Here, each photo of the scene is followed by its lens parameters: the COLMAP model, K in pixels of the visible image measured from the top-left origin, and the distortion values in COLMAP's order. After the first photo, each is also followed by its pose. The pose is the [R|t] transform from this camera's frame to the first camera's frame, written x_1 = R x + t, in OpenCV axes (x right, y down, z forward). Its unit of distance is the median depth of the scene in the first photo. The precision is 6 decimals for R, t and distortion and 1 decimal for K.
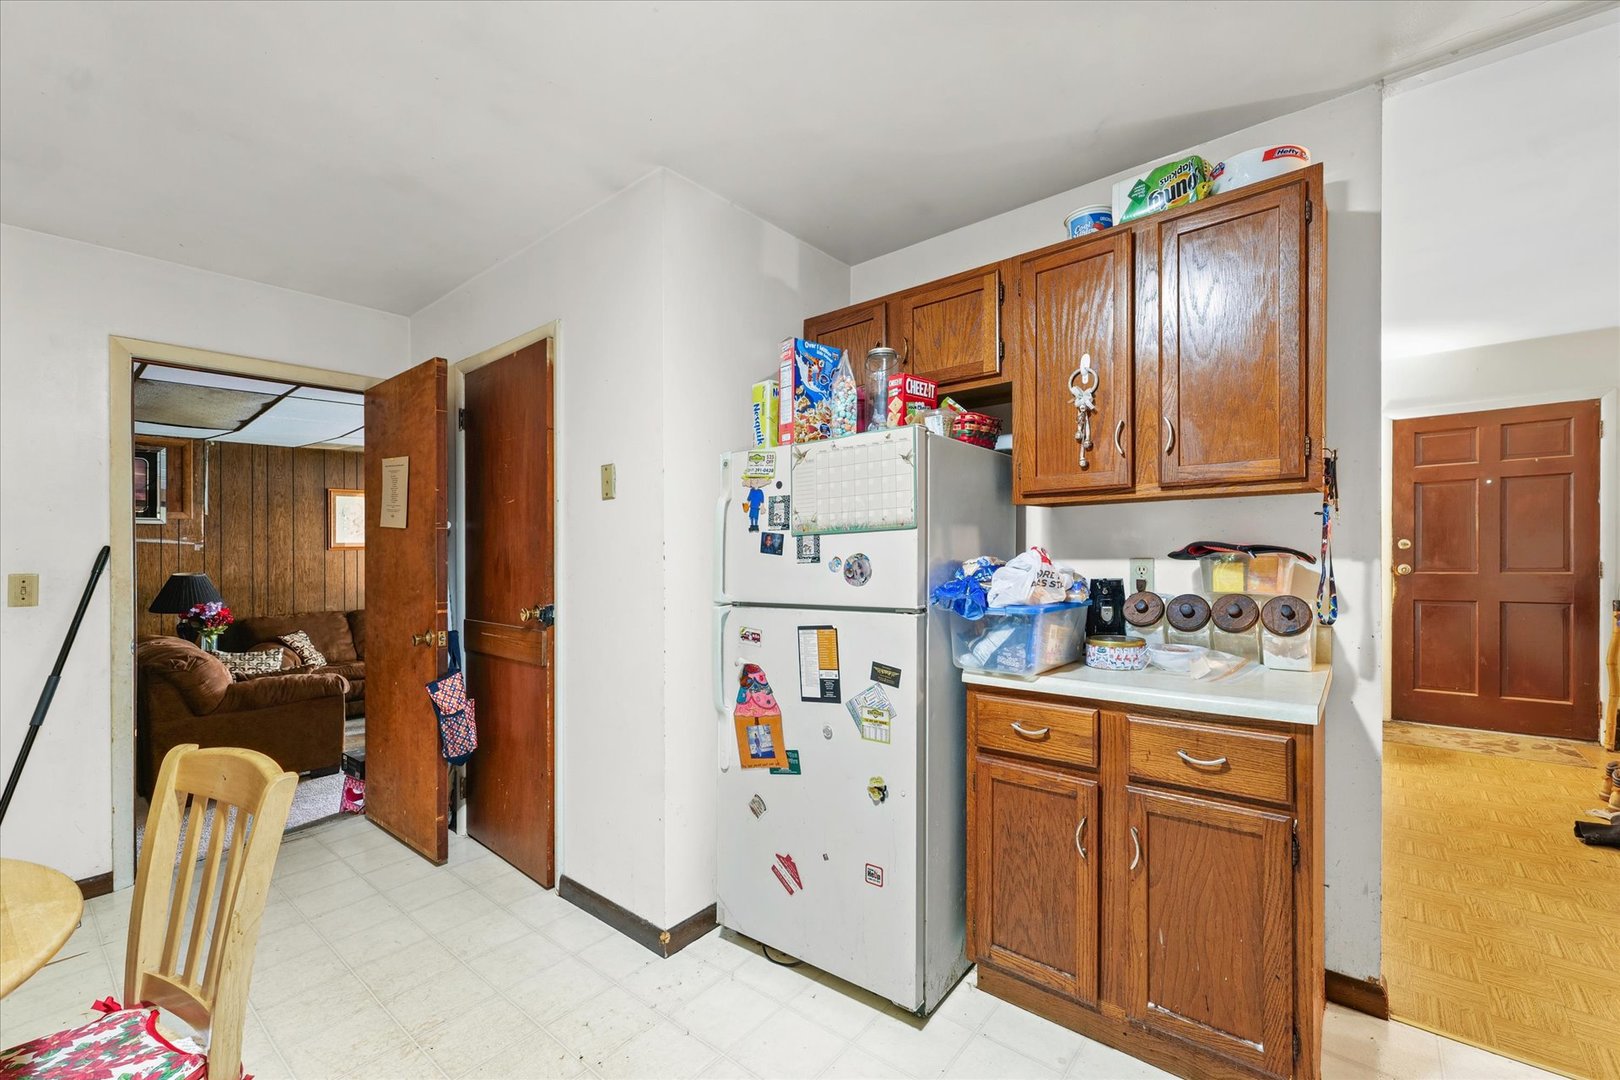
lens RADIAL K [[655.6, 0, 806.6], [0, 655.6, 546.3], [0, 0, 1]] dist [-0.000141, -0.000119]
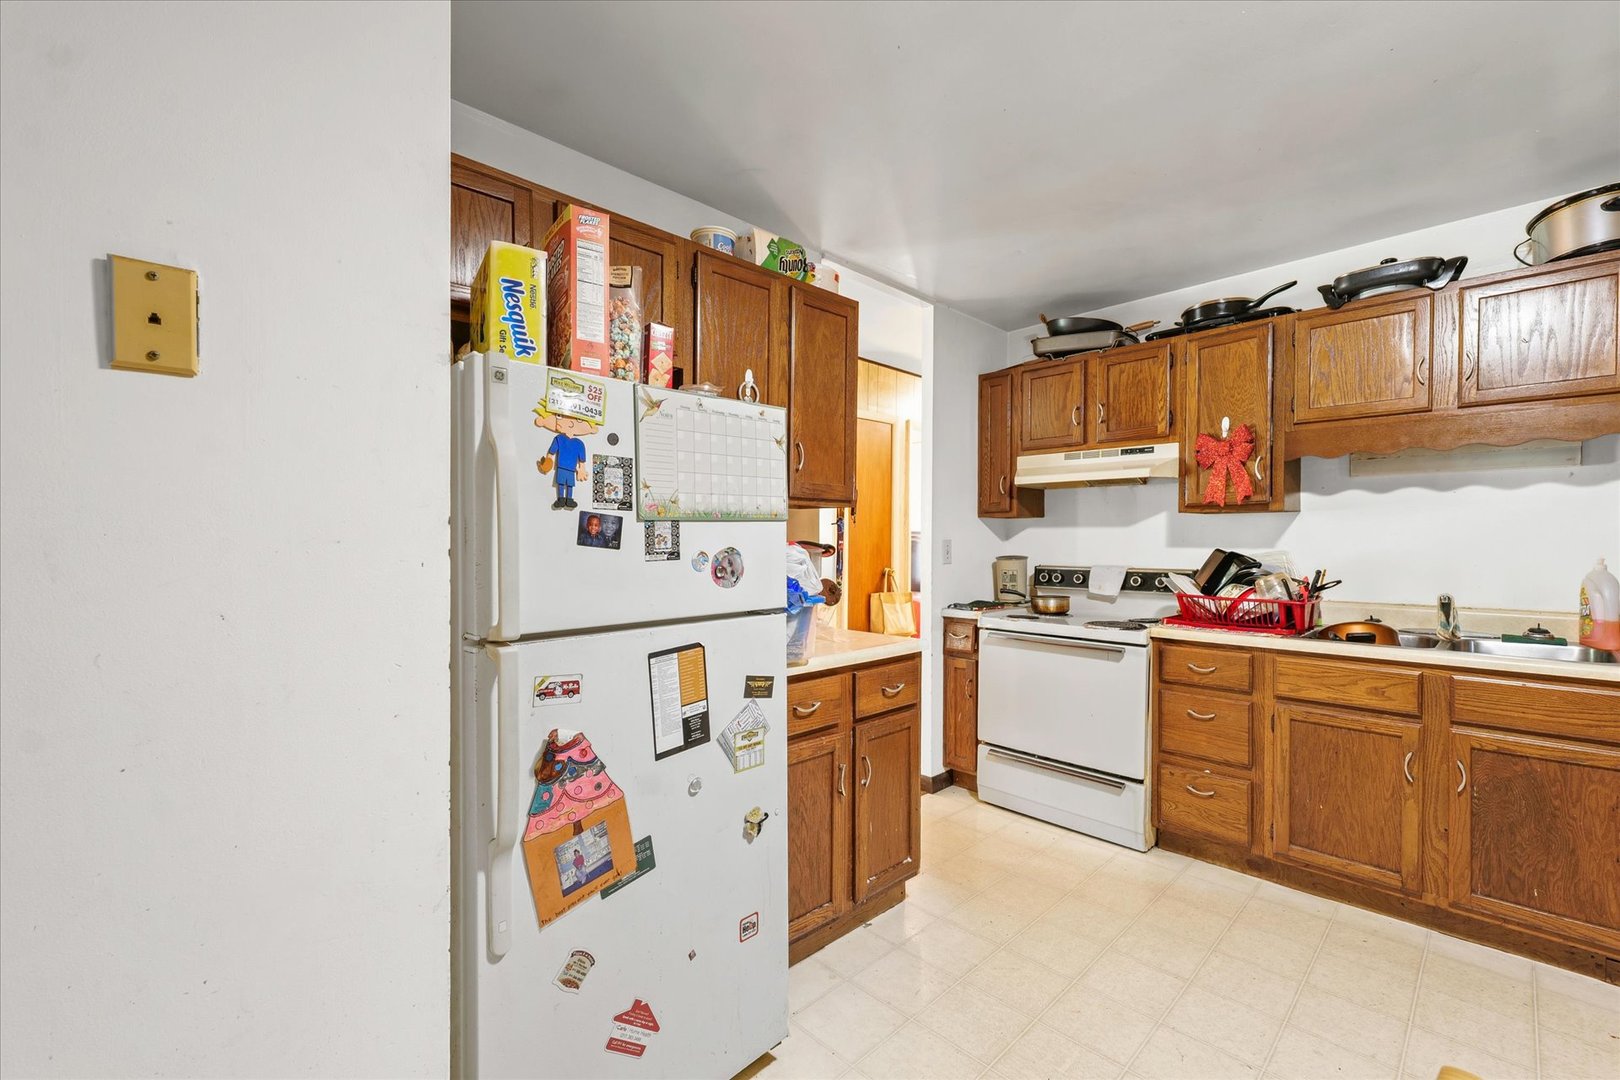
lens RADIAL K [[678.4, 0, 809.4], [0, 678.4, 553.8], [0, 0, 1]] dist [-0.002019, 0.000115]
pose [[0.117450, -0.000288, 0.993079, -0.680338], [-0.006959, 0.999975, 0.001113, 0.016026], [-0.993054, -0.007041, 0.117446, 0.738759]]
